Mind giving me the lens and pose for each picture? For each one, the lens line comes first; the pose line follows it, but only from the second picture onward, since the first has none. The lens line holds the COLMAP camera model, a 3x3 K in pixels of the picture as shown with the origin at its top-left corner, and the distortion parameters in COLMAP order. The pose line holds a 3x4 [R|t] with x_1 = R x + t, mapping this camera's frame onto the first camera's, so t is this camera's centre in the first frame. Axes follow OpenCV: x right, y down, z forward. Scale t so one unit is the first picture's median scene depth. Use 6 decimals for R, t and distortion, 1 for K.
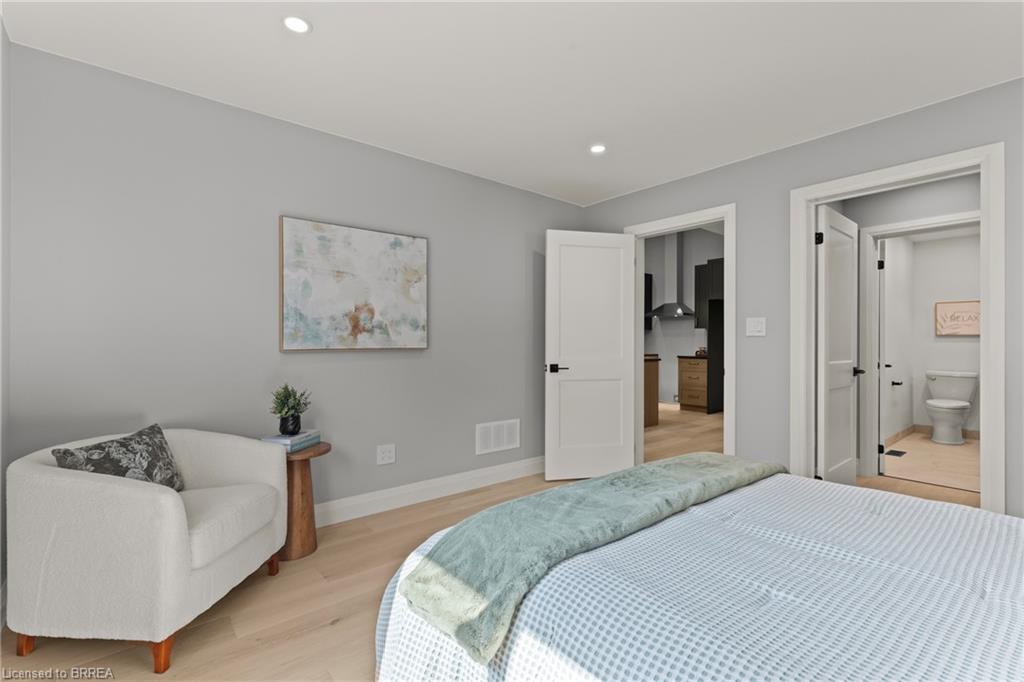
lens RADIAL K [[465.4, 0, 505.8], [0, 465.4, 340.9], [0, 0, 1]] dist [0.003313, -0.000882]
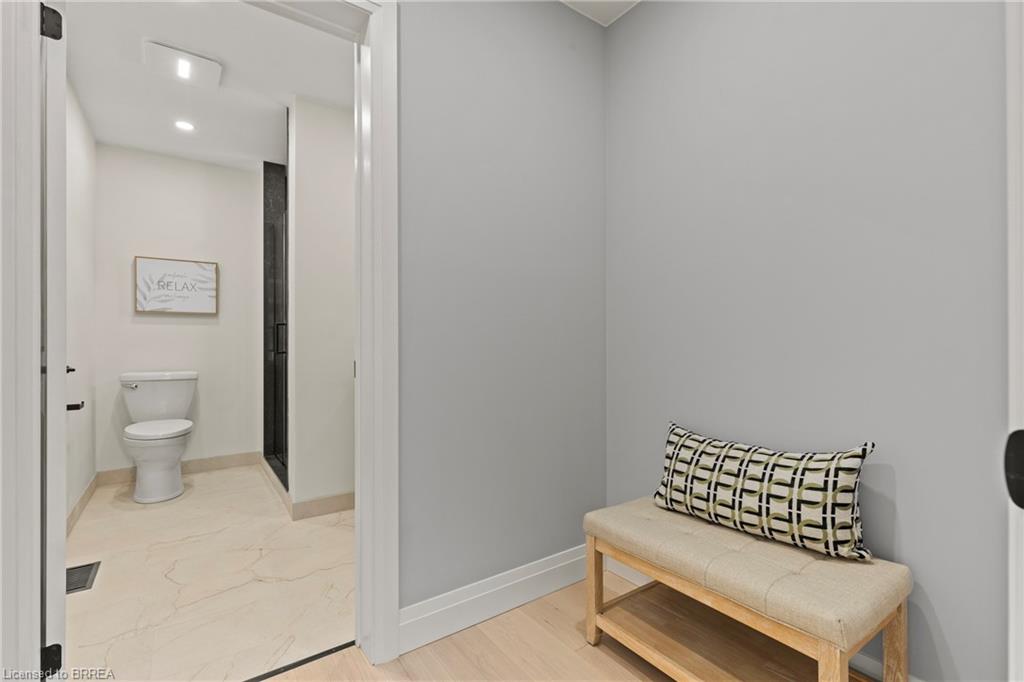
lens RADIAL K [[465.4, 0, 510.0], [0, 465.4, 337.2], [0, 0, 1]] dist [0.003313, -0.000882]
pose [[0.081759, -0.002134, 0.996650, 0.386364], [-0.005835, 0.999980, 0.002620, 0.016346], [-0.996635, -0.006030, 0.081745, 0.494612]]
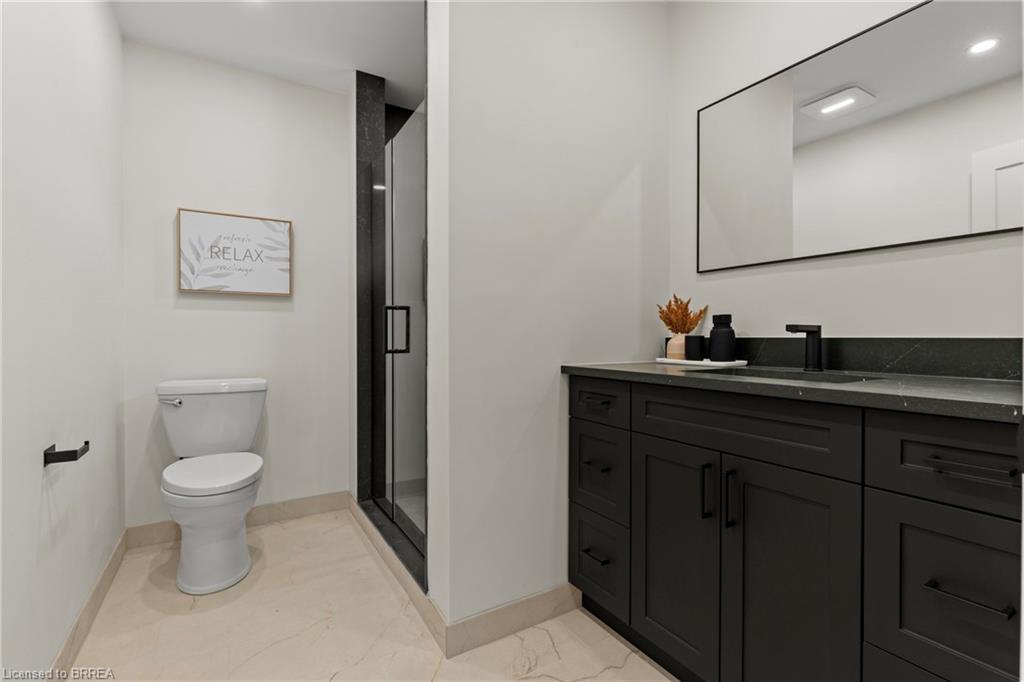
lens RADIAL K [[465.4, 0, 507.8], [0, 465.4, 337.2], [0, 0, 1]] dist [0.003313, -0.000882]
pose [[0.154696, -0.014526, 0.987855, 0.586471], [-0.007975, 0.999841, 0.015951, 0.019713], [-0.987930, -0.010345, 0.154556, 0.677167]]
